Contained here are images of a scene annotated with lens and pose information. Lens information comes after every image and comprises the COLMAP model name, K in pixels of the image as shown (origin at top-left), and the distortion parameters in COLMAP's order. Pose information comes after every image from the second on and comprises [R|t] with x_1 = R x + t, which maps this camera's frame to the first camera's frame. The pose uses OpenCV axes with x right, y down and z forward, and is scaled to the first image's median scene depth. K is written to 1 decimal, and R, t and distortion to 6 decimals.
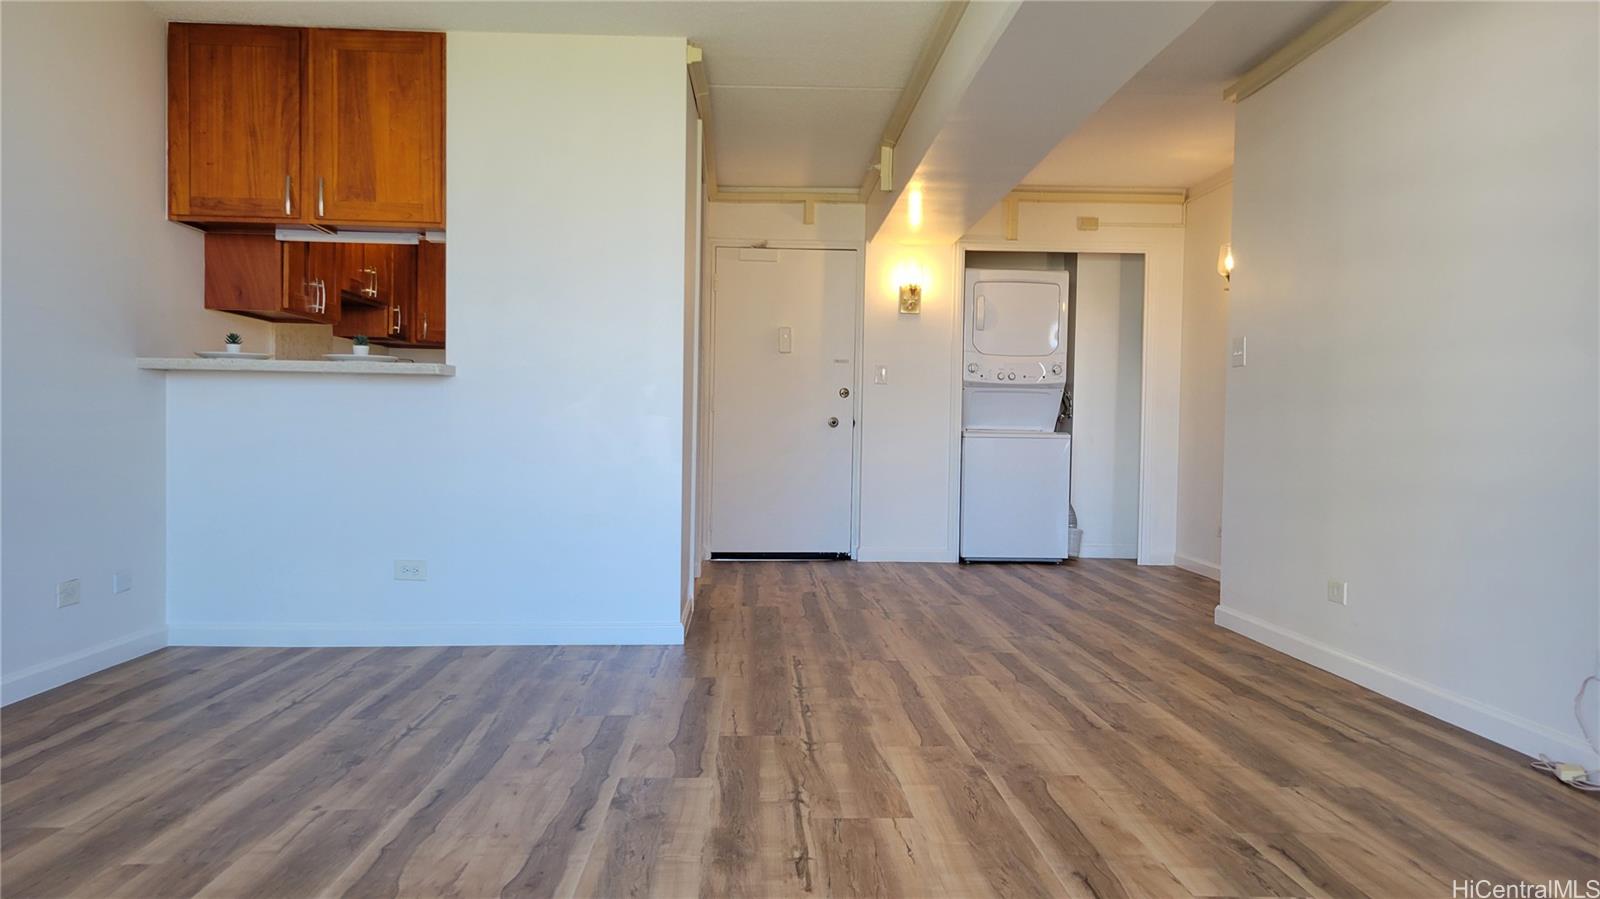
lens RADIAL K [[1206.3, 0, 800.0], [0, 1206.3, 449.5], [0, 0, 1]] dist [0.043031, -0.009555]
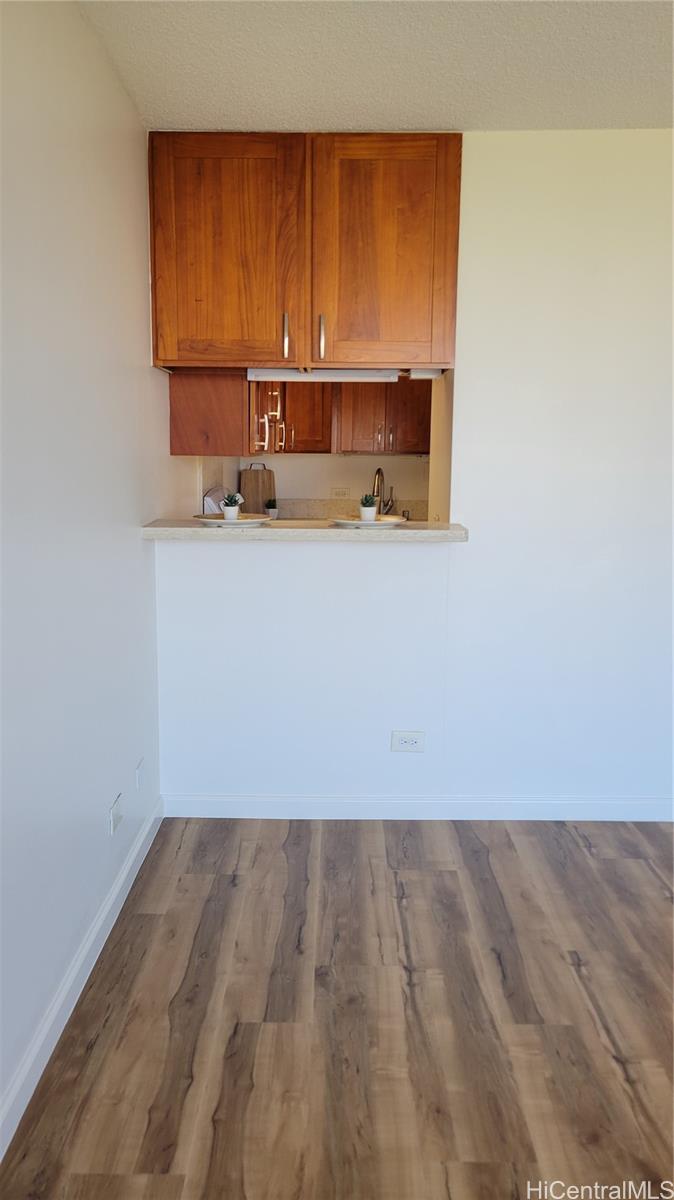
lens RADIAL K [[904.7, 0, 331.8], [0, 904.7, 586.6], [0, 0, 1]] dist [0.043031, -0.009555]
pose [[0.998527, 0.000542, -0.054263, -0.350096], [0.006678, 0.991123, 0.132781, -0.114972], [0.053853, -0.132948, 0.989659, 0.322617]]
